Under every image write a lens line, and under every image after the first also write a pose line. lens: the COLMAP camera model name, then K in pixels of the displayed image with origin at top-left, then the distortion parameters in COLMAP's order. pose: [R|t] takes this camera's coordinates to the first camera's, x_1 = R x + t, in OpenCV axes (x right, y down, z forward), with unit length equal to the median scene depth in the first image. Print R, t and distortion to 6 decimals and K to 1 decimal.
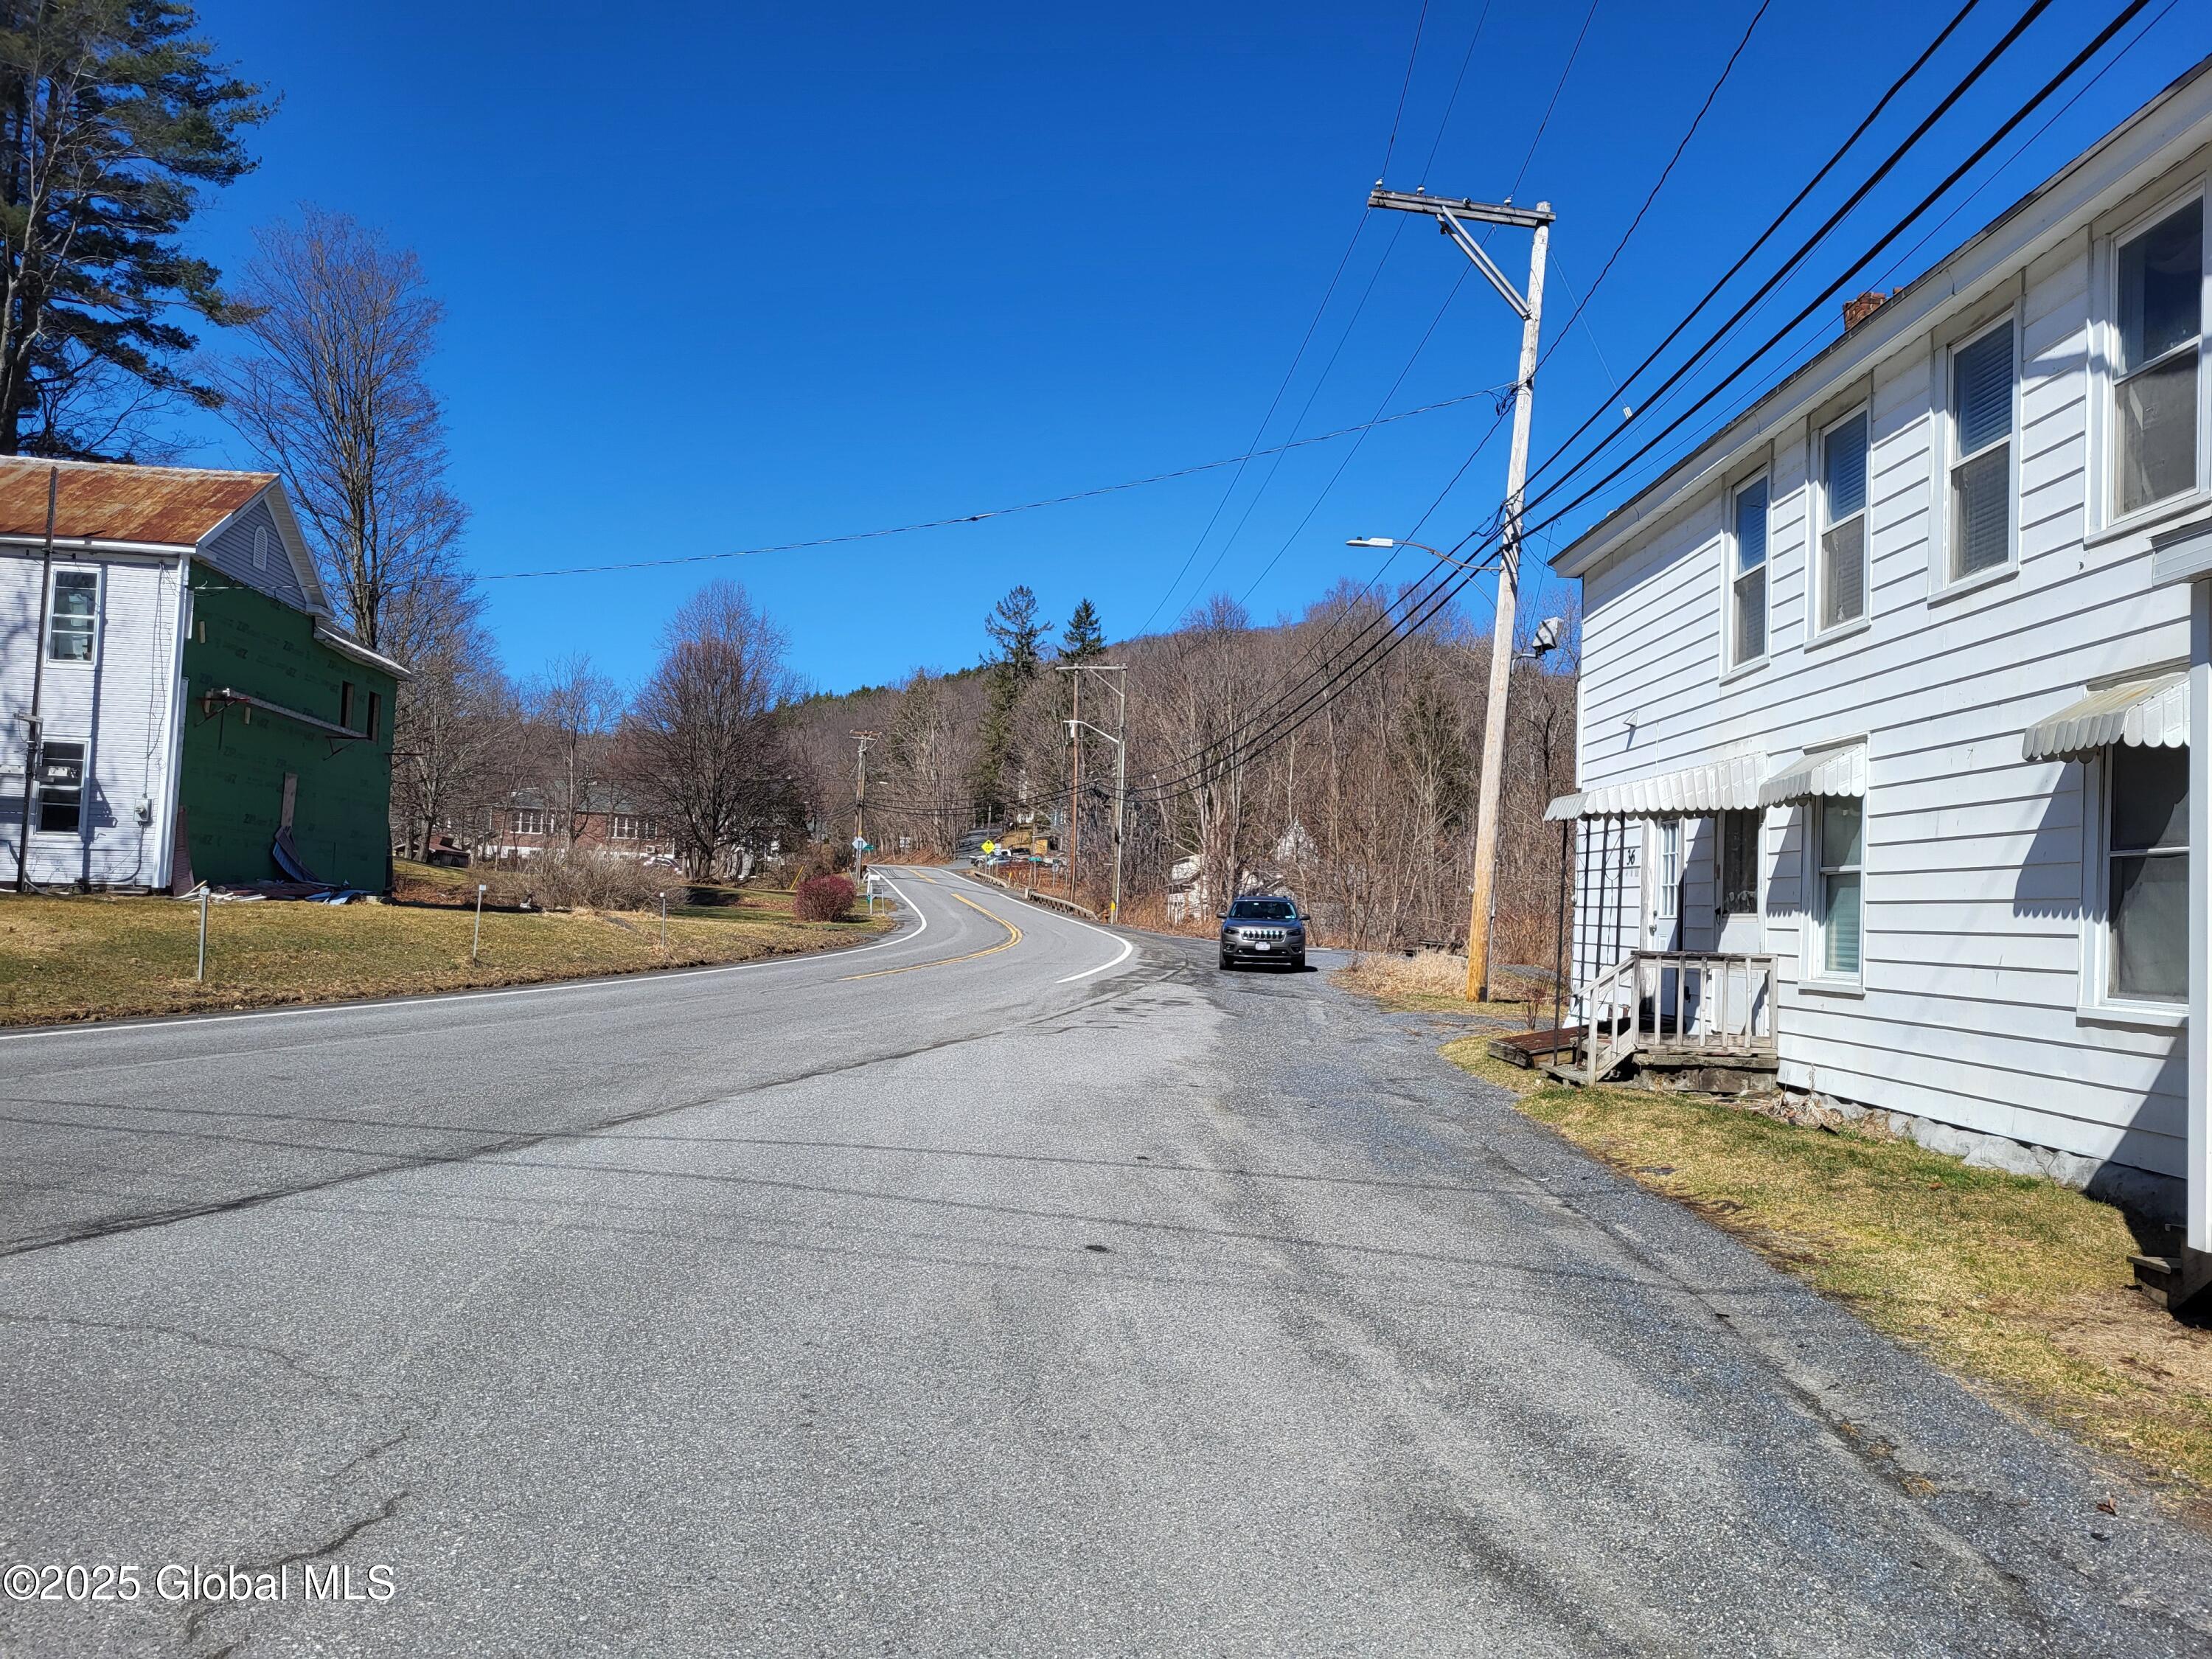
lens RADIAL K [[1684.1, 0, 1105.2], [0, 1684.1, 829.8], [0, 0, 1]] dist [0.053588, -0.042788]
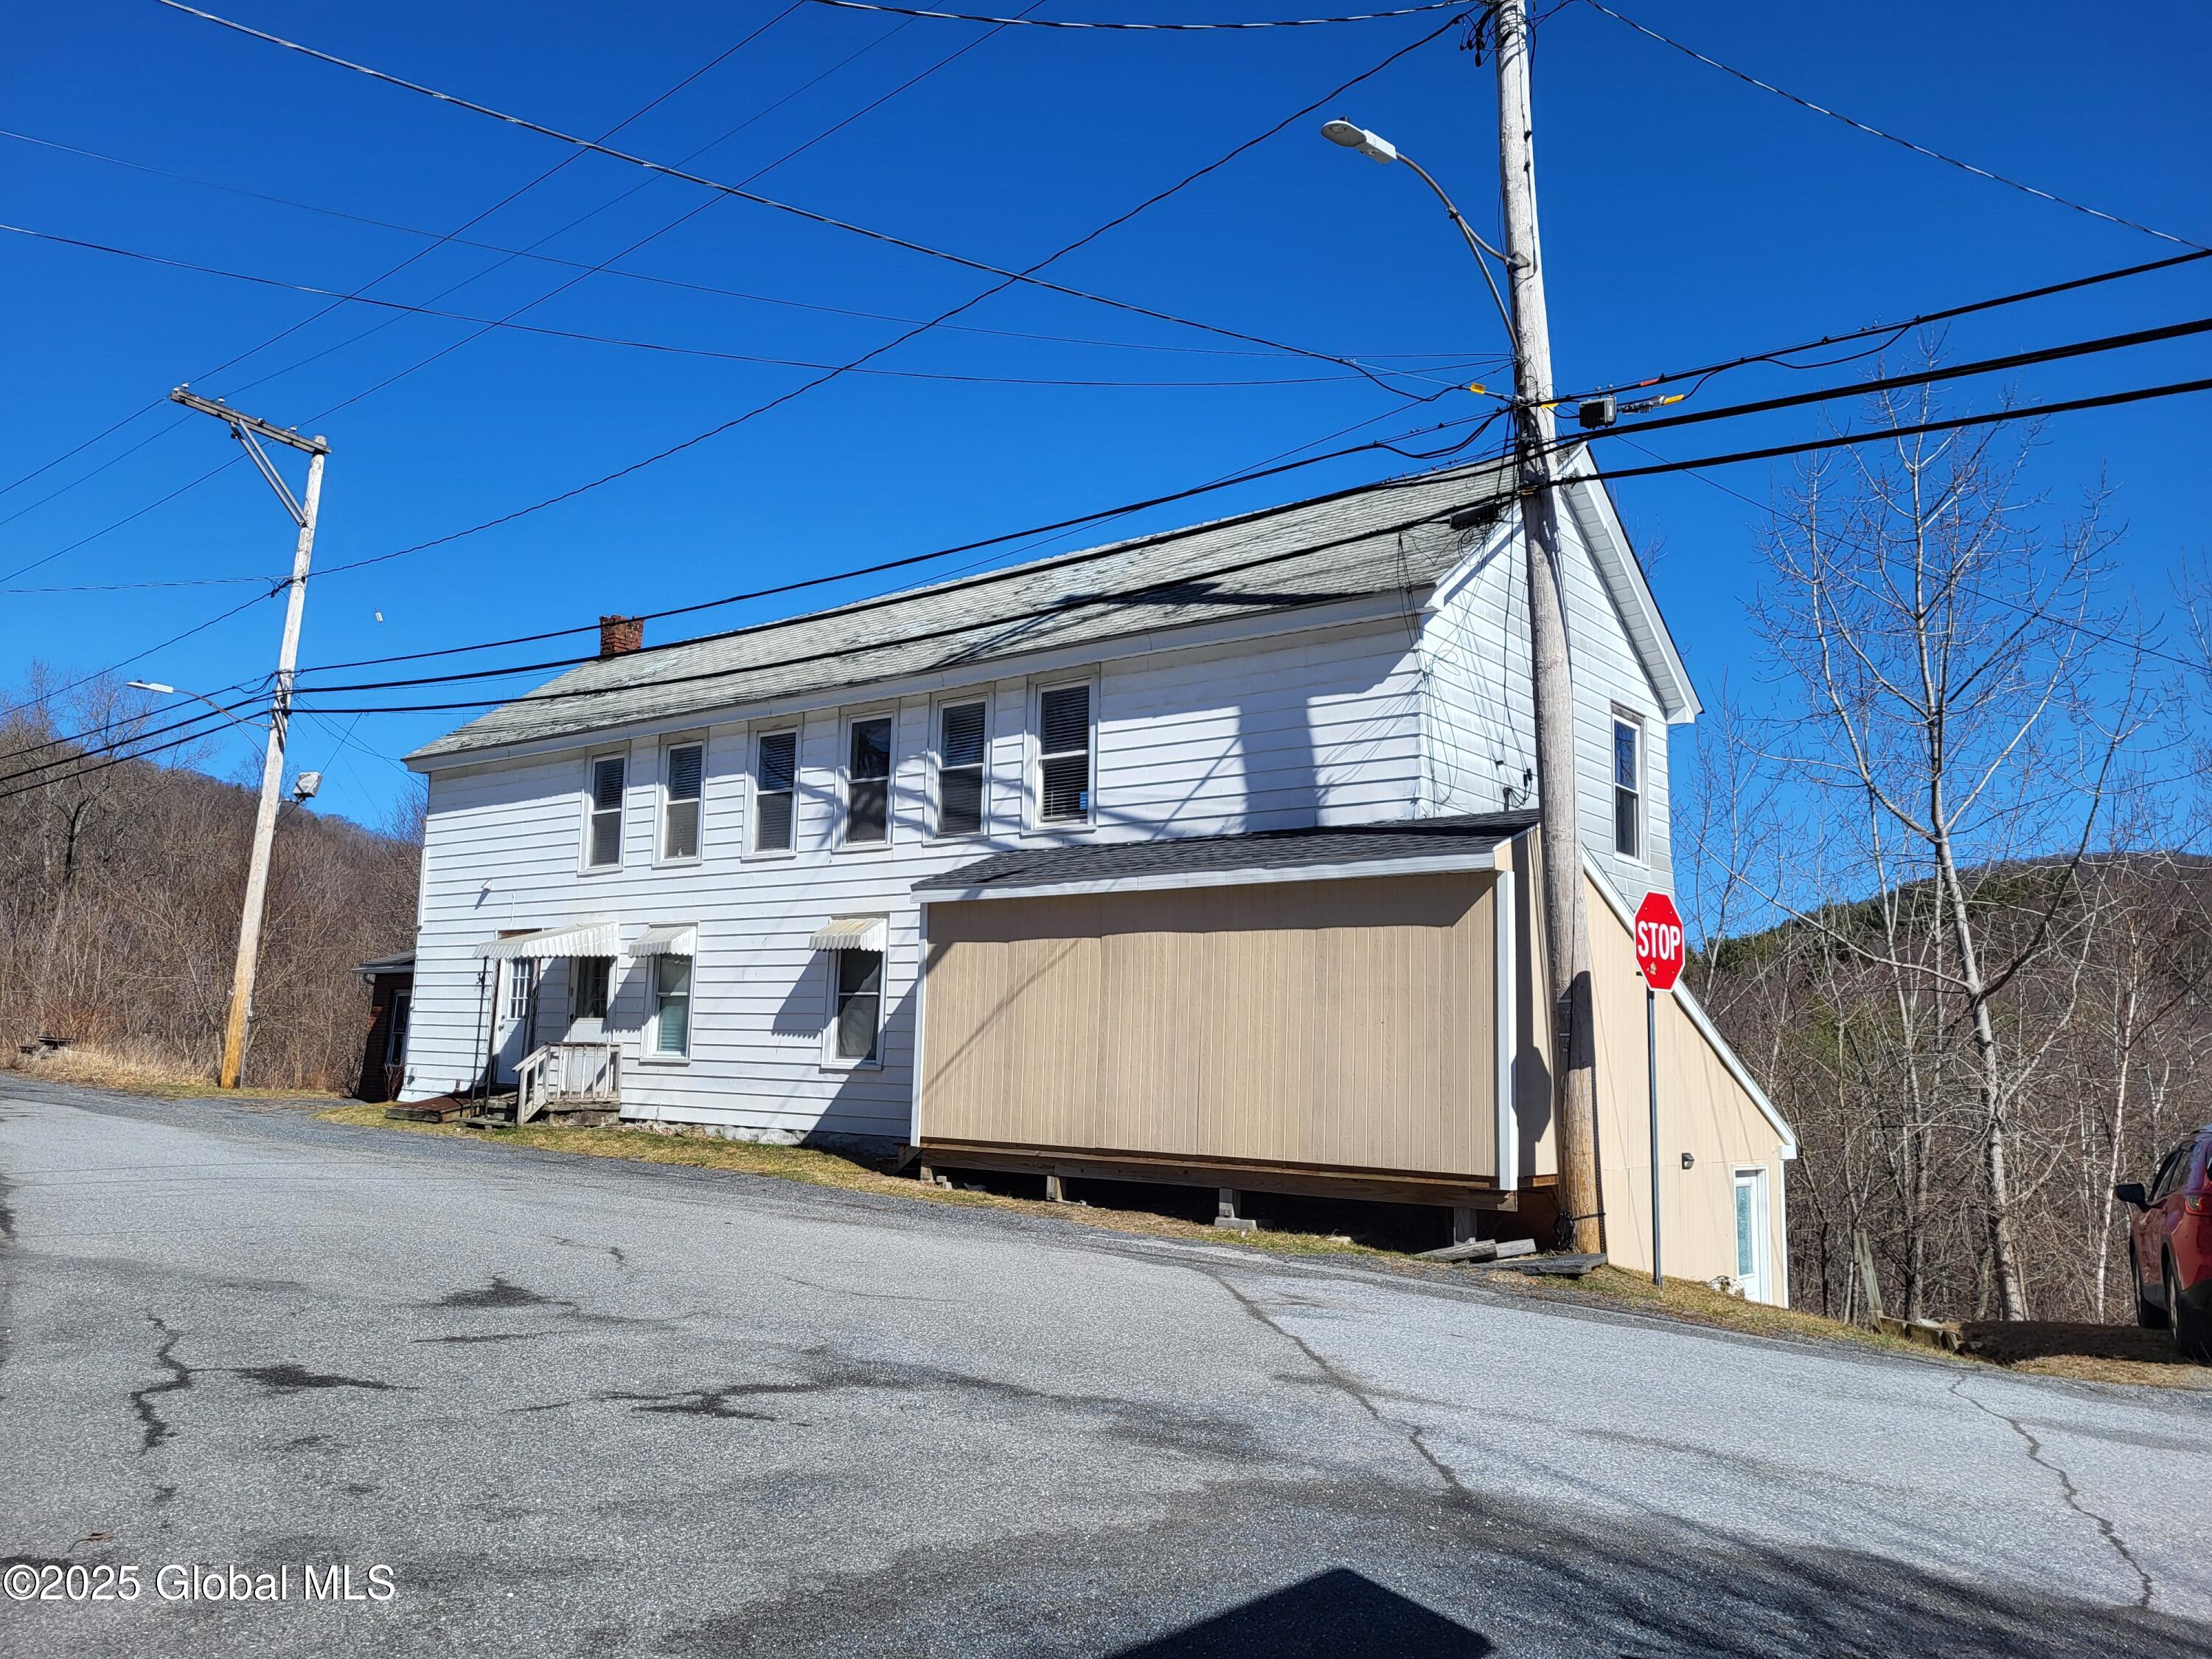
lens RADIAL K [[1684.1, 0, 1110.5], [0, 1684.1, 824.9], [0, 0, 1]] dist [0.053588, -0.042788]
pose [[0.638922, 0.084842, 0.764578, -0.621123], [-0.043196, 0.996288, -0.074457, -0.039954], [-0.768057, 0.014545, 0.640216, -0.481847]]
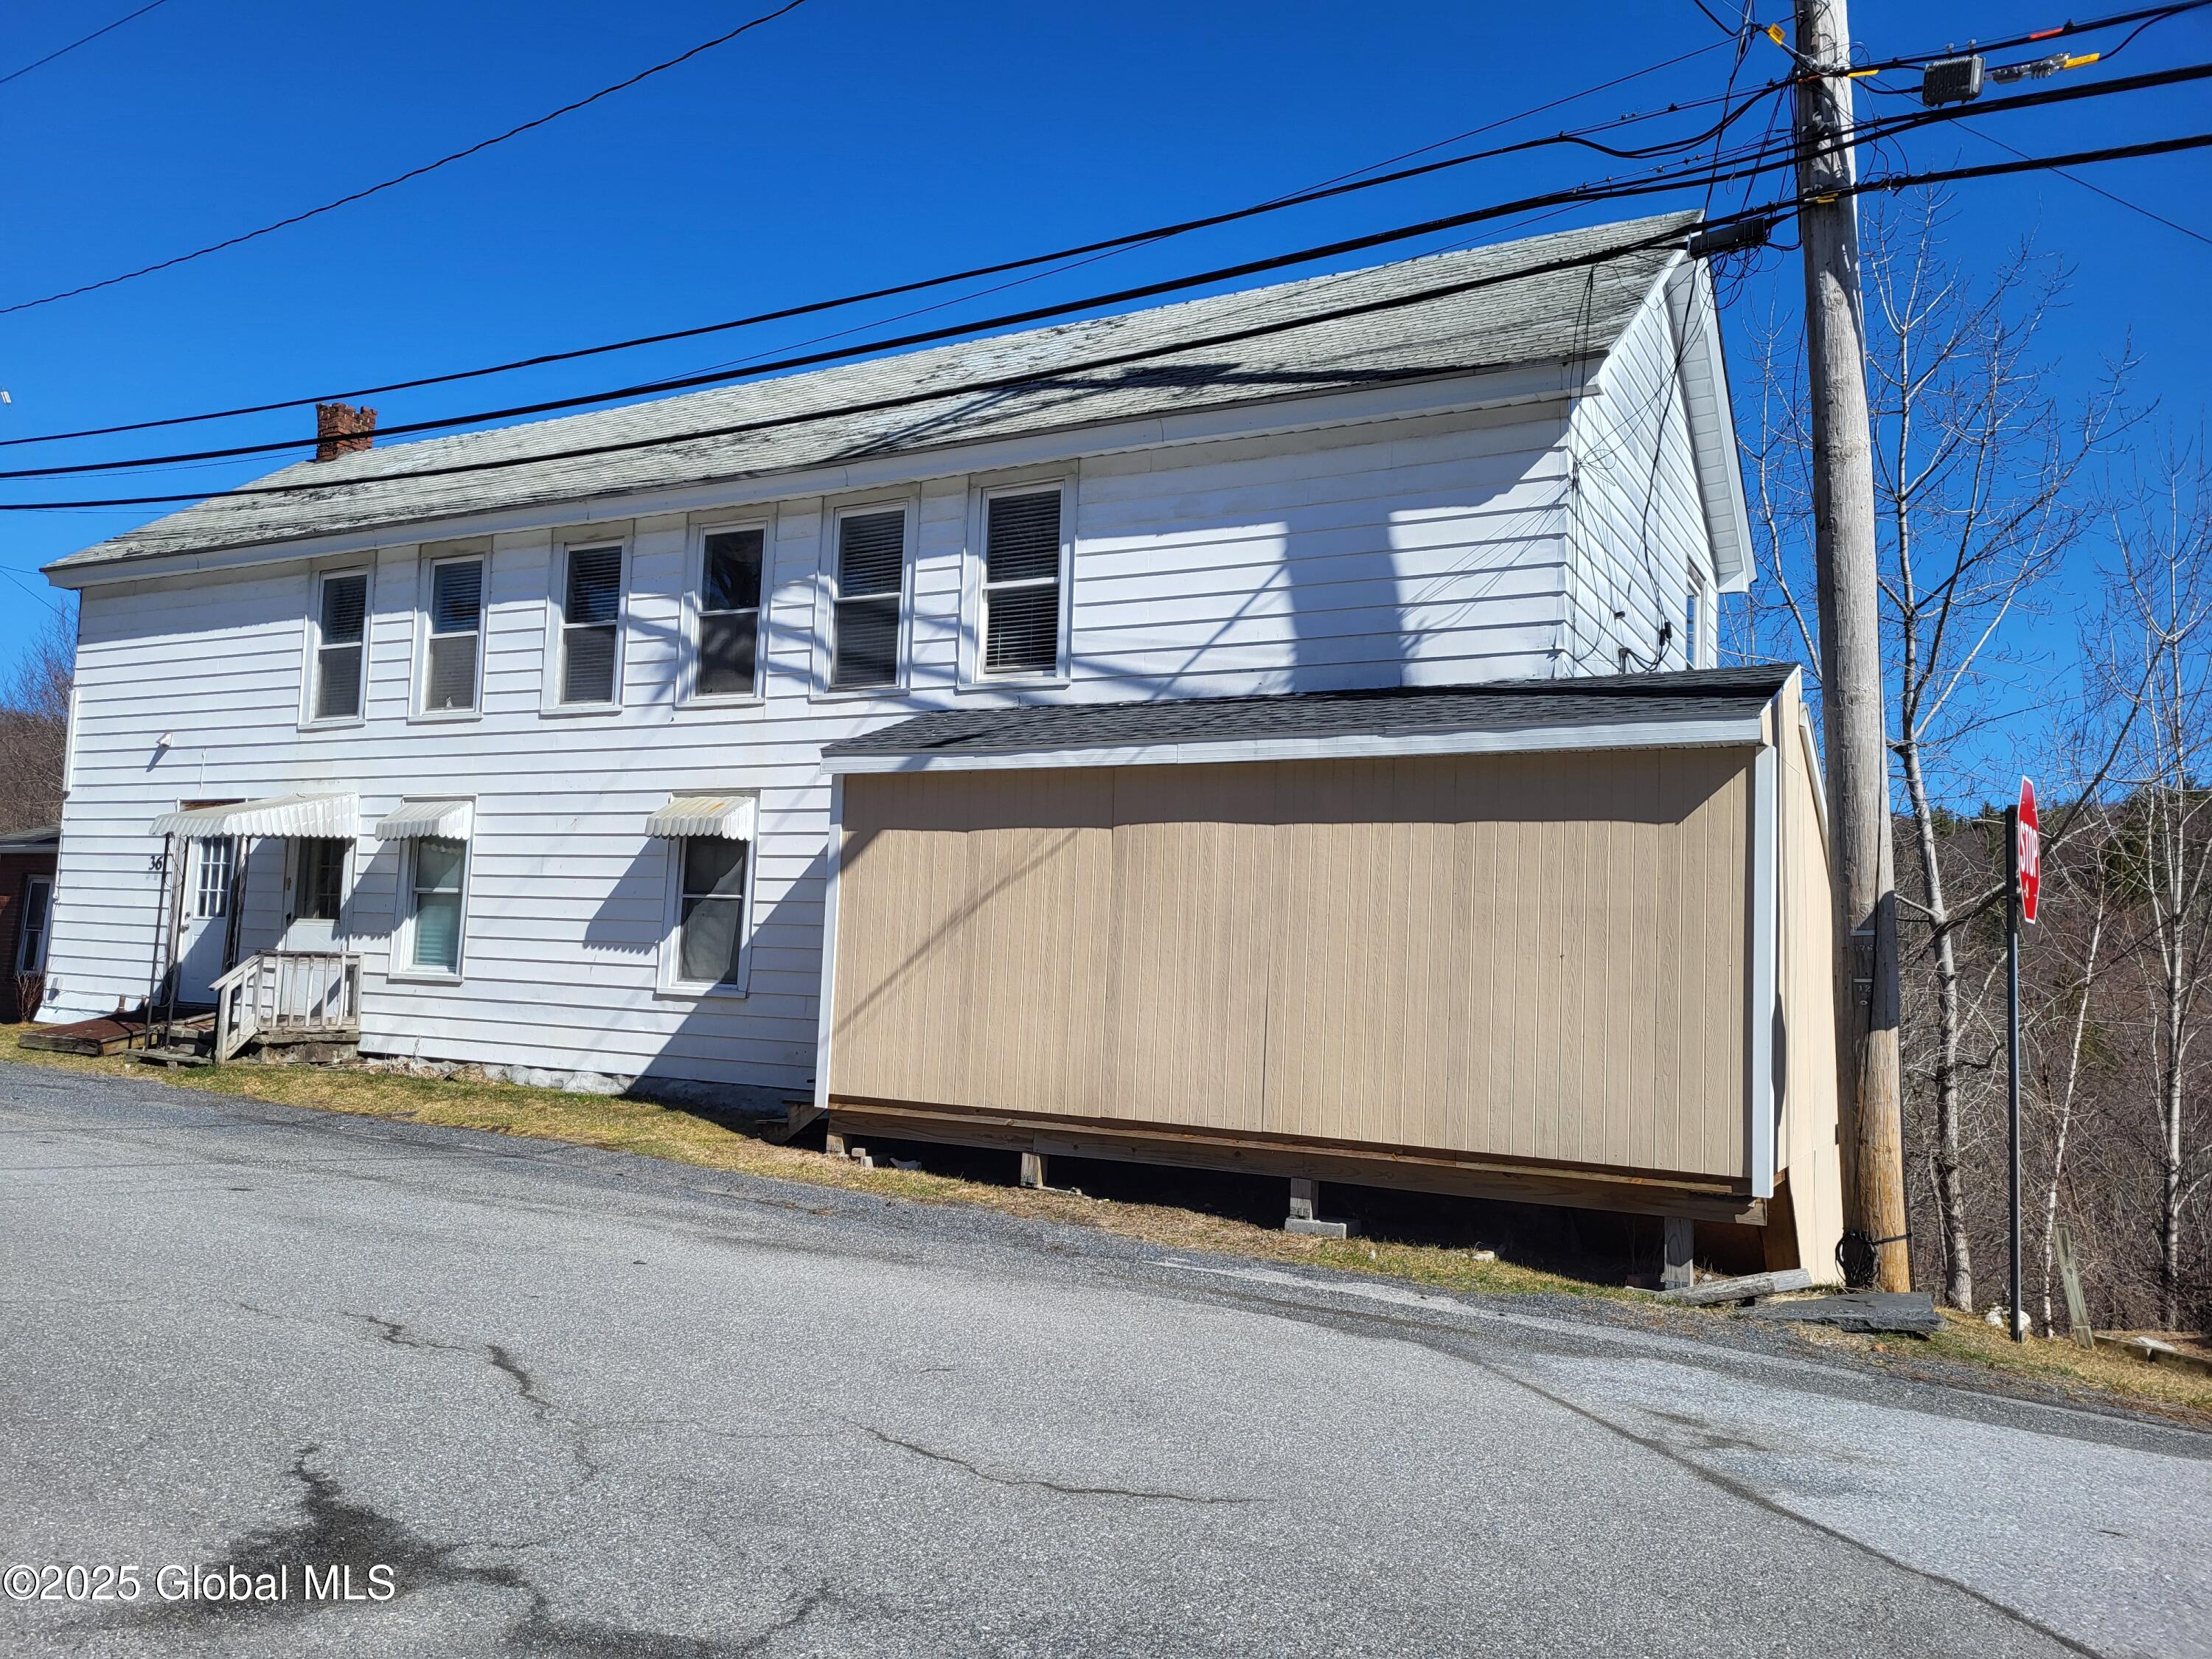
lens RADIAL K [[1684.1, 0, 1086.4], [0, 1684.1, 836.4], [0, 0, 1]] dist [0.053588, -0.042788]
pose [[0.505785, 0.054686, 0.860925, -0.448210], [-0.069375, 0.997335, -0.022593, -0.023994], [-0.859866, -0.048299, 0.508230, -0.128175]]
